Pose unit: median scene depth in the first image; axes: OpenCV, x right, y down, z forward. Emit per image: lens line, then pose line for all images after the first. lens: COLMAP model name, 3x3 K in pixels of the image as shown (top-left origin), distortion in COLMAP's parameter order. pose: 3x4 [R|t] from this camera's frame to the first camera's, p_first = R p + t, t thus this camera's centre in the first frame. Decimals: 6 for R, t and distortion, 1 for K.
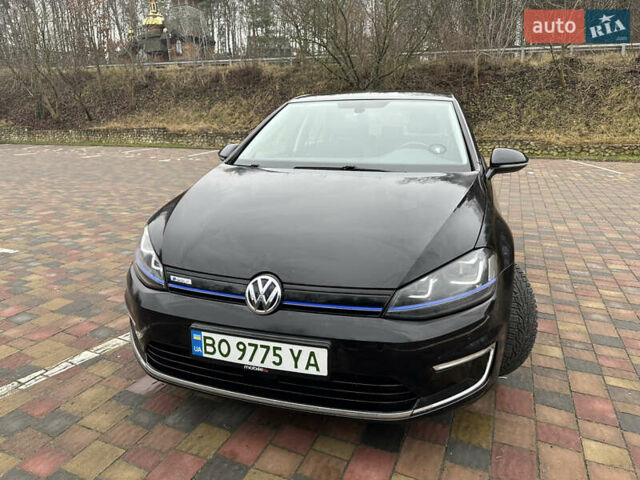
lens RADIAL K [[443.0, 0, 320.0], [0, 443.0, 240.0], [0, 0, 1]] dist [0.059011, -0.073519]
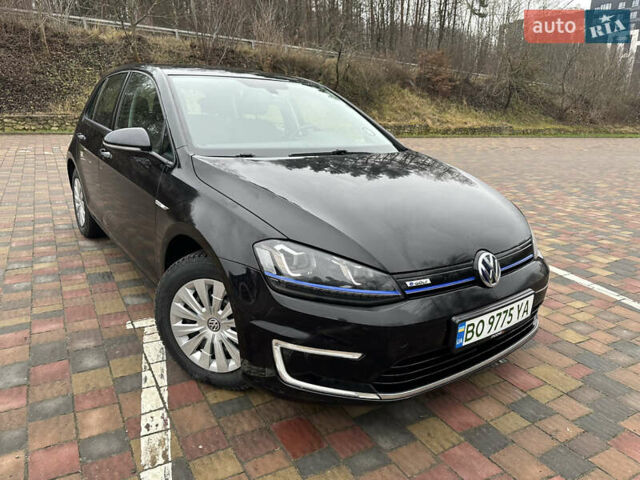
lens RADIAL K [[444.2, 0, 320.0], [0, 444.2, 240.0], [0, 0, 1]] dist [0.052760, -0.060742]
pose [[0.598885, -0.206226, 0.773827, -0.903640], [0.166273, 0.977238, 0.131752, -0.121470], [-0.783384, 0.049763, 0.619543, 0.467975]]
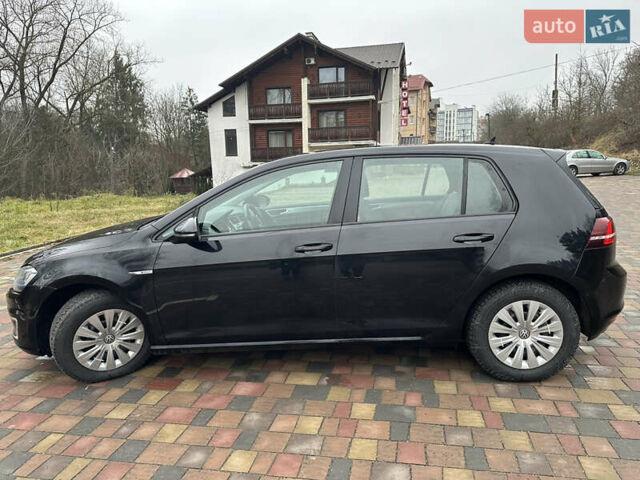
lens RADIAL K [[444.2, 0, 320.0], [0, 444.2, 240.0], [0, 0, 1]] dist [0.052760, -0.060742]
pose [[0.215532, 0.163990, -0.962628, 1.791264], [-0.218592, 0.968884, 0.116113, -0.417182], [0.951716, 0.185396, 0.244673, 1.286268]]
